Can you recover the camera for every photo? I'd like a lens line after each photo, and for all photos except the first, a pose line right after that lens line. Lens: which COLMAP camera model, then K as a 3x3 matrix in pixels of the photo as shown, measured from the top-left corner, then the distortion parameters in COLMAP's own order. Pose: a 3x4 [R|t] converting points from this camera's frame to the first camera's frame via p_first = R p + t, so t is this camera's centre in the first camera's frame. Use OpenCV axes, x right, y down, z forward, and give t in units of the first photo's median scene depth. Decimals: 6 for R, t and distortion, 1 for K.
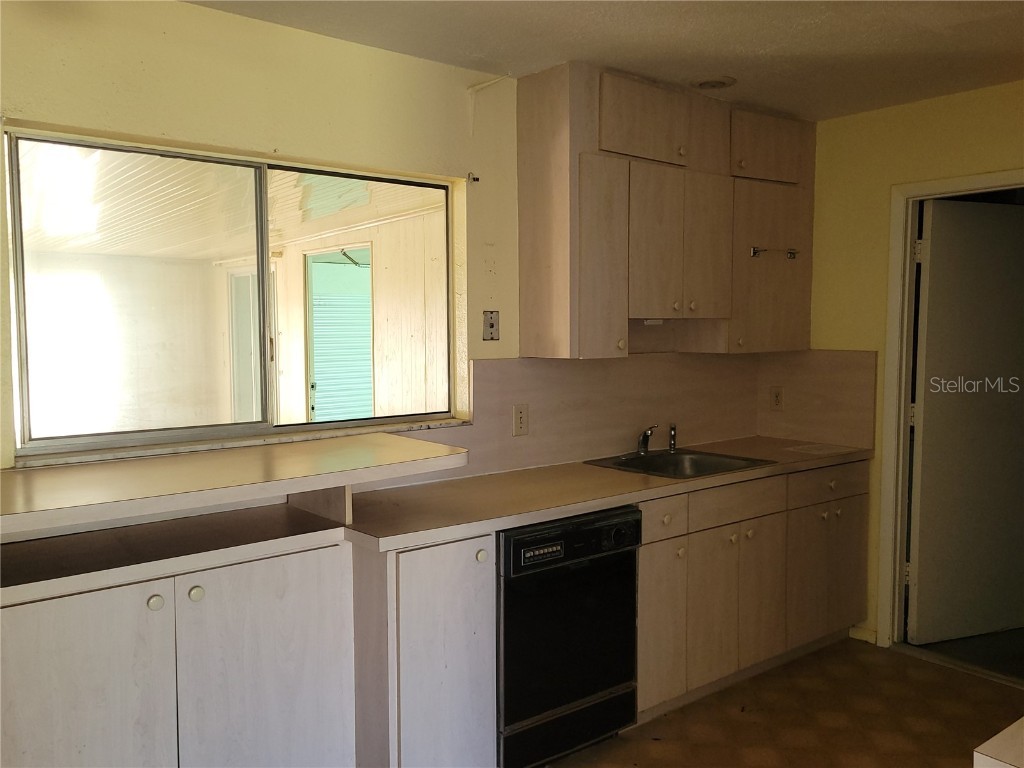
lens RADIAL K [[866.4, 0, 516.7], [0, 866.4, 385.1], [0, 0, 1]] dist [0.051318, -0.038625]
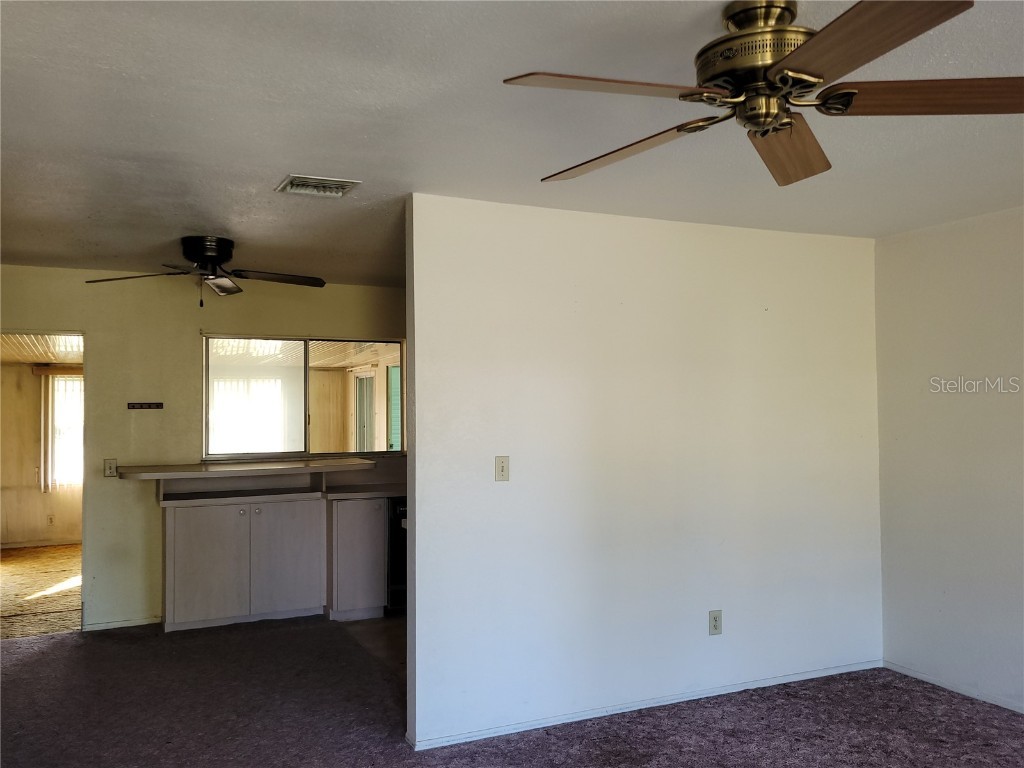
lens RADIAL K [[866.4, 0, 513.8], [0, 866.4, 376.7], [0, 0, 1]] dist [0.051318, -0.038625]
pose [[0.968495, -0.008676, -0.248883, 0.804967], [-0.017950, 0.994362, -0.104511, 0.077892], [0.248386, 0.105686, 0.962878, -1.063983]]
